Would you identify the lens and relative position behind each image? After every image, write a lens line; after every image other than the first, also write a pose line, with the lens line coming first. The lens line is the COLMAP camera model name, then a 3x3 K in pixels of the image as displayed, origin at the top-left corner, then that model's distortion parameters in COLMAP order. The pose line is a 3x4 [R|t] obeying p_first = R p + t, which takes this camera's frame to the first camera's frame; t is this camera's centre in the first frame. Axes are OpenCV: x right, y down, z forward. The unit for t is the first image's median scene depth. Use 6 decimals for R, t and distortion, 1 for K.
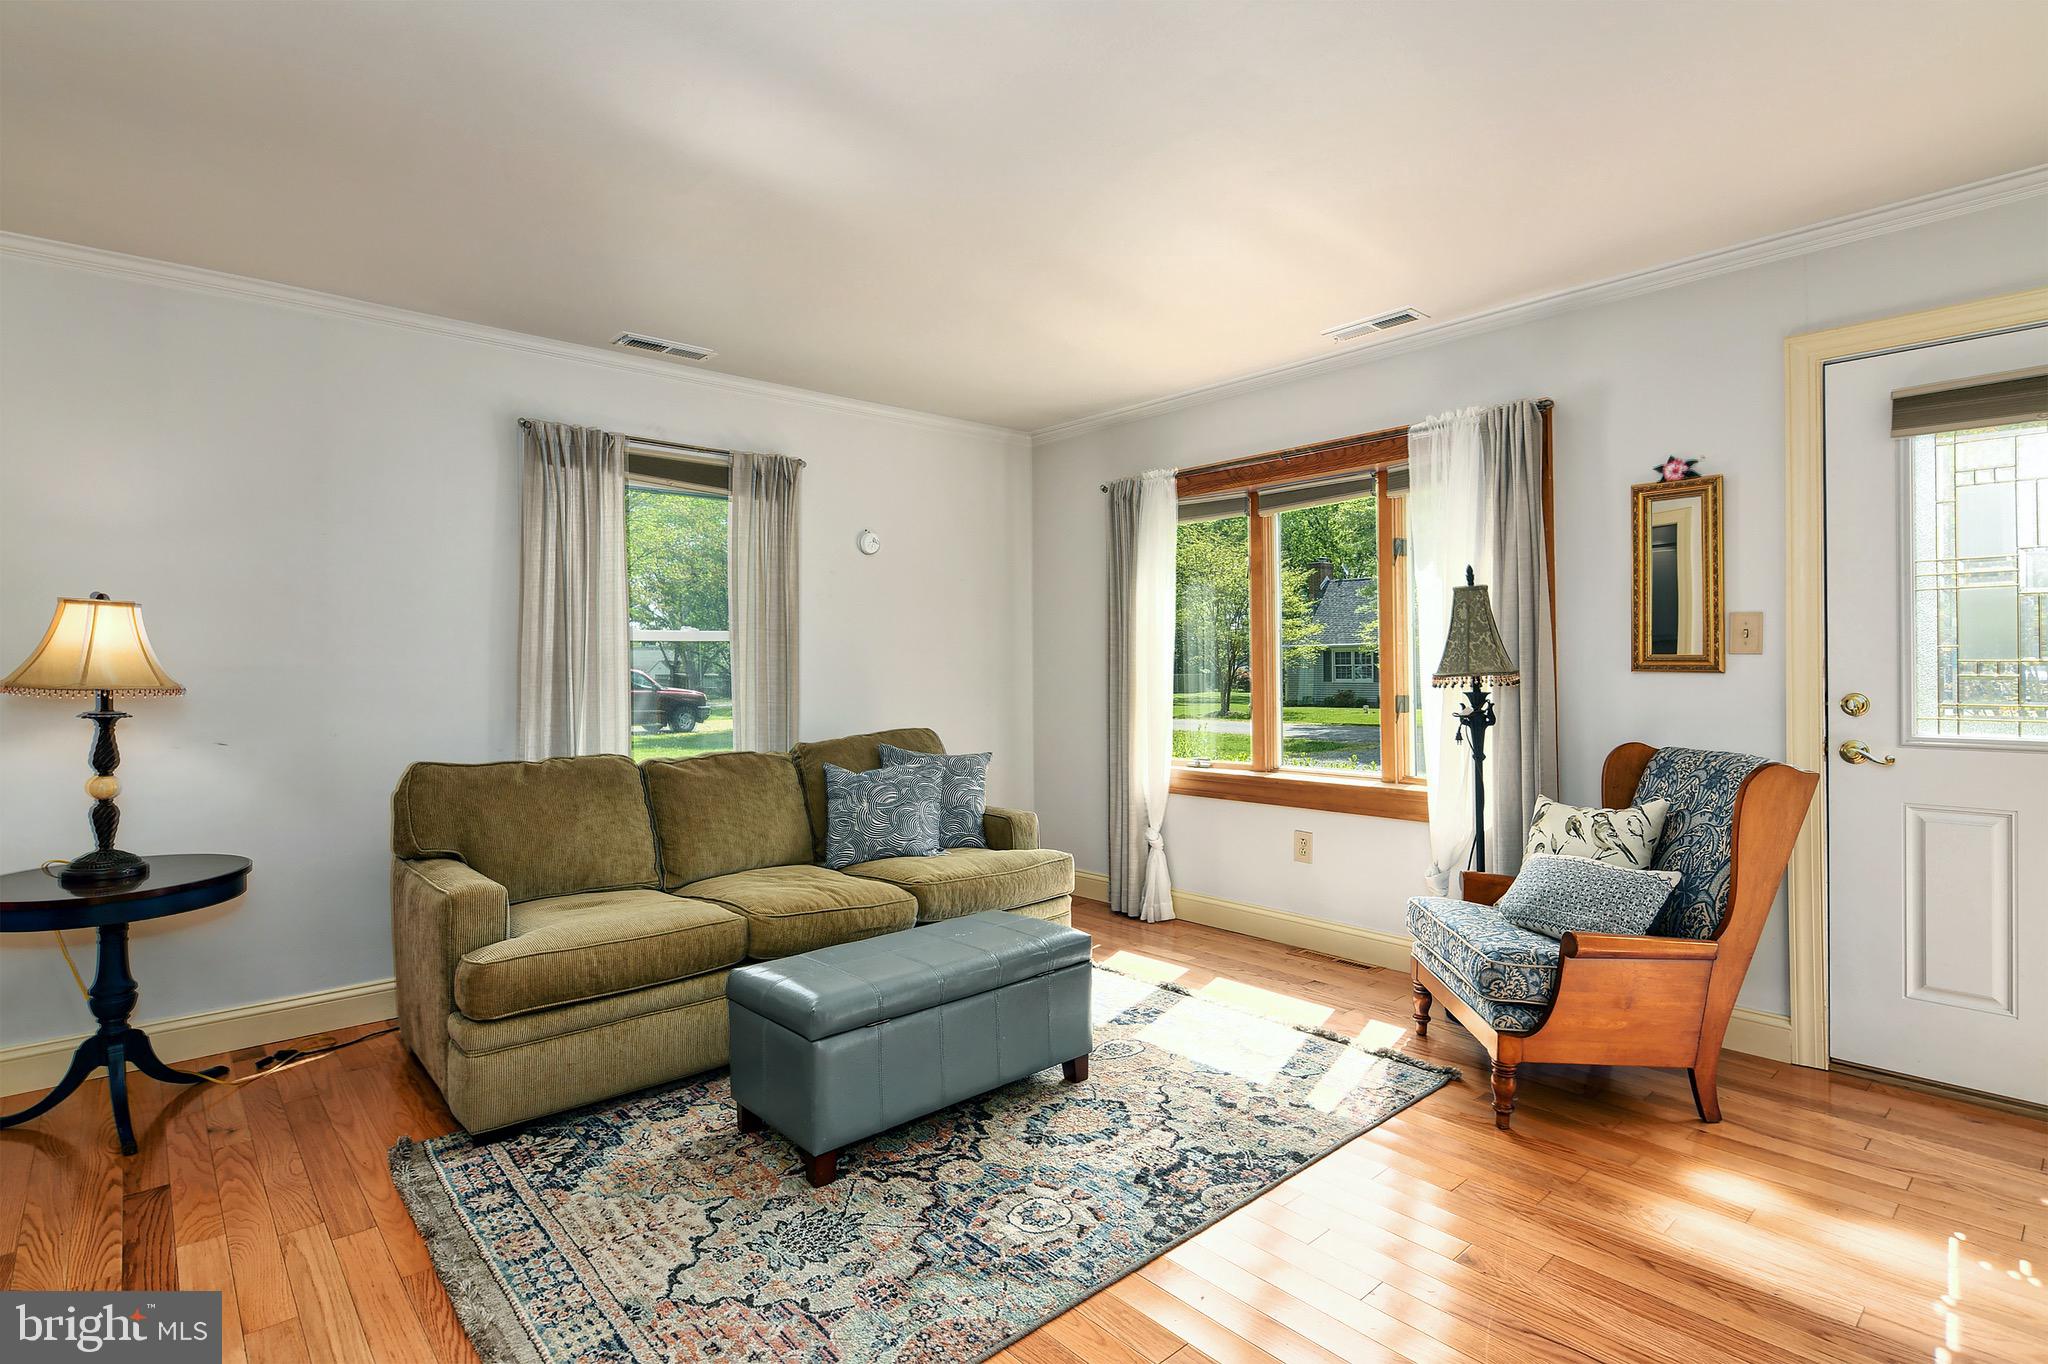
lens RADIAL K [[1000.4, 0, 1024.0], [0, 1000.4, 682.0], [0, 0, 1]] dist [-0.000663, -0.000619]
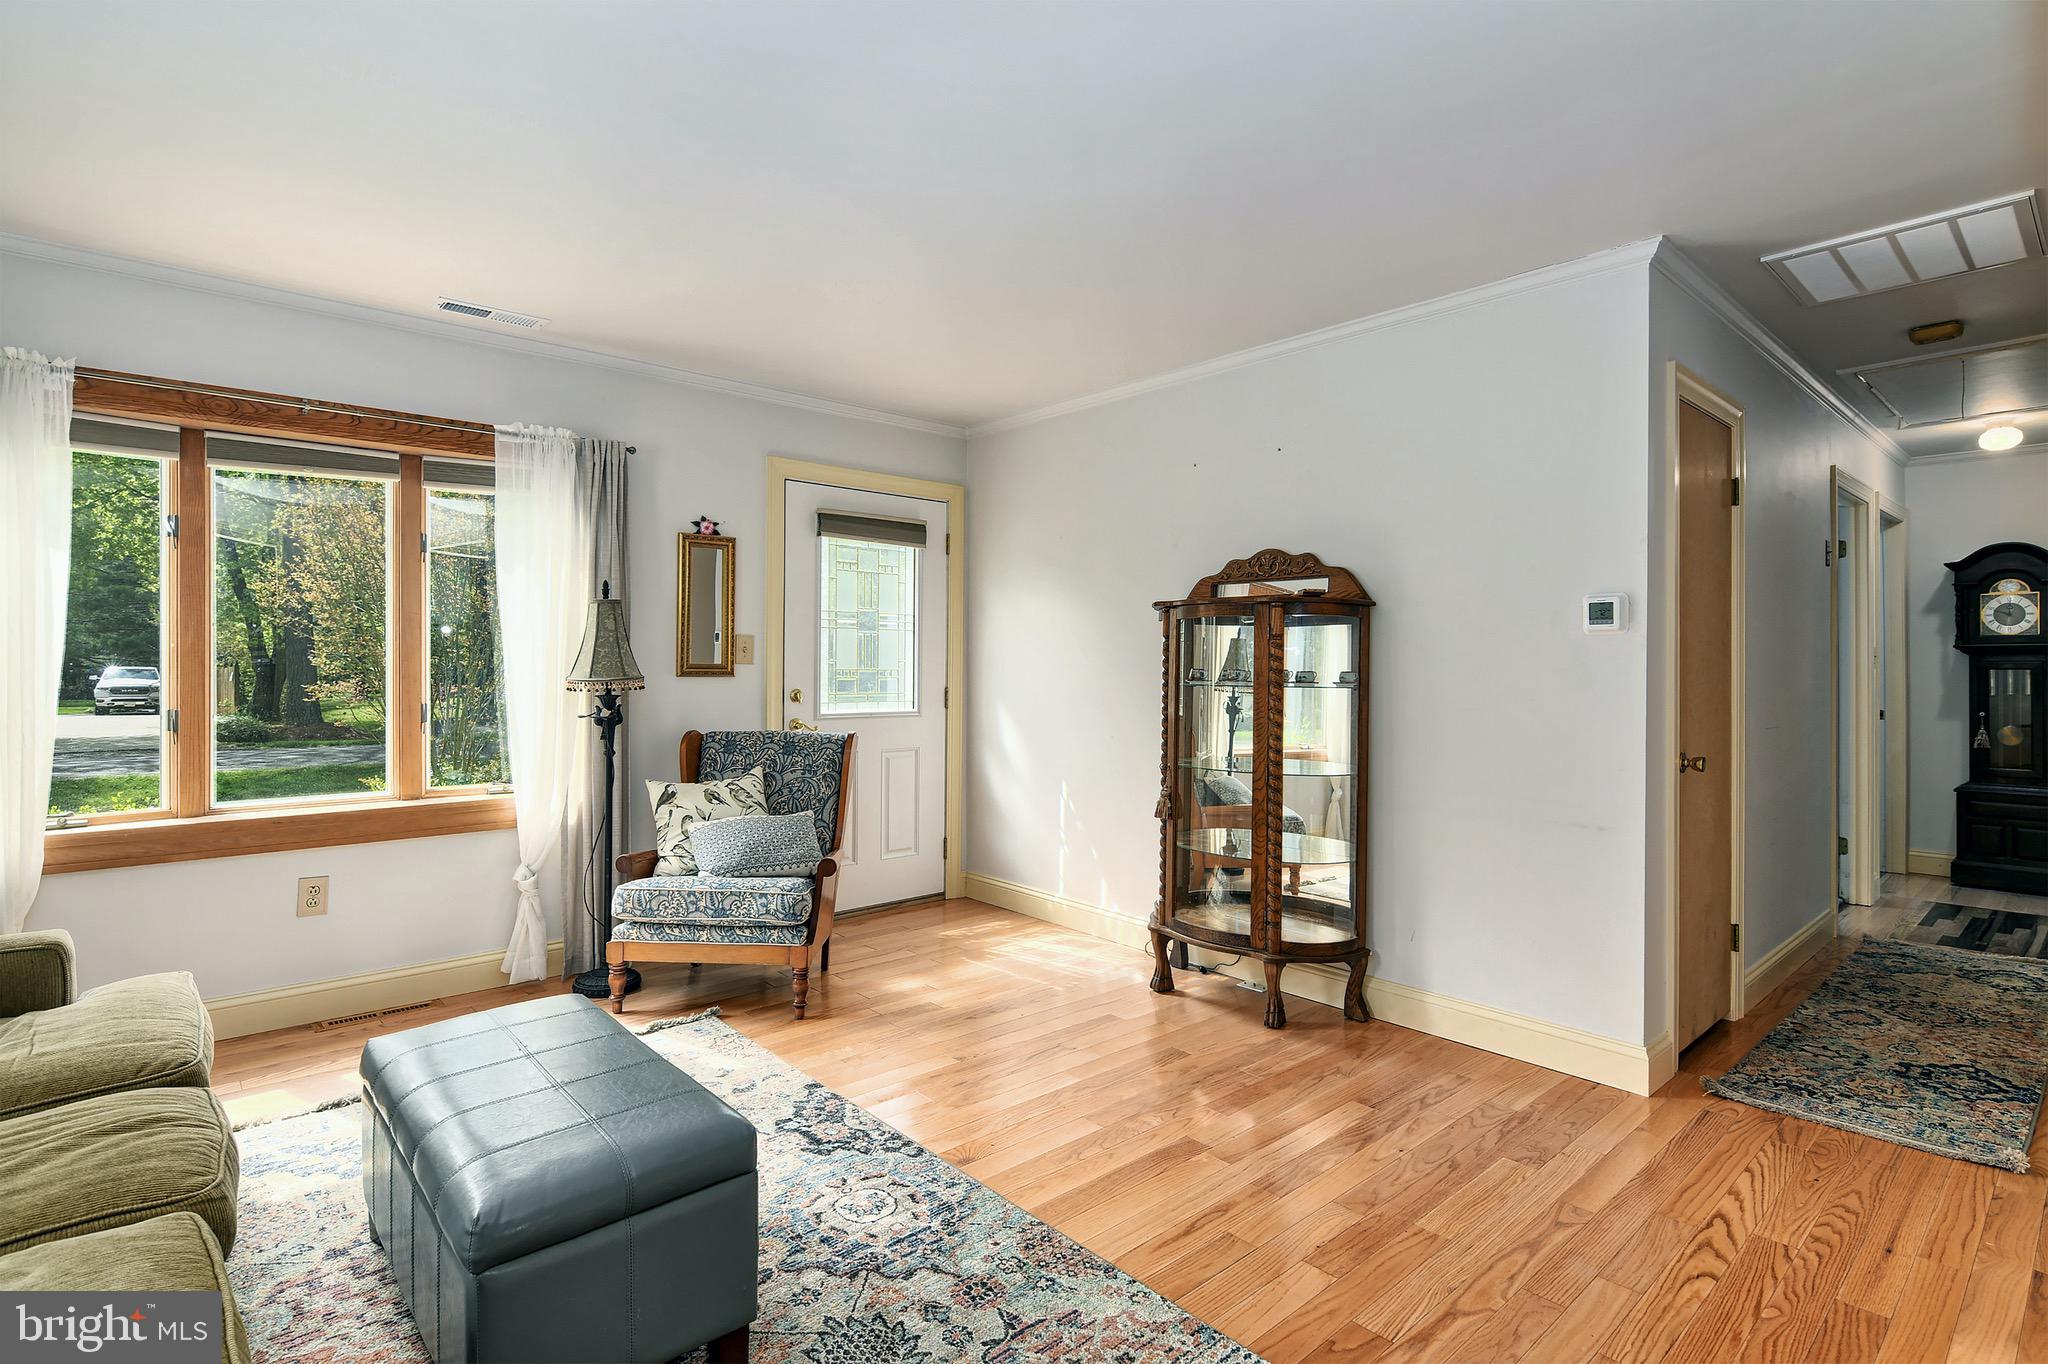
lens RADIAL K [[987.4, 0, 1024.8], [0, 987.4, 676.5], [0, 0, 1]] dist [-0.002418, -0.000411]
pose [[0.004129, -0.002523, 0.999988, -0.781967], [0.015278, 0.999880, 0.002460, -0.007203], [-0.999875, 0.015268, 0.004167, 0.648674]]
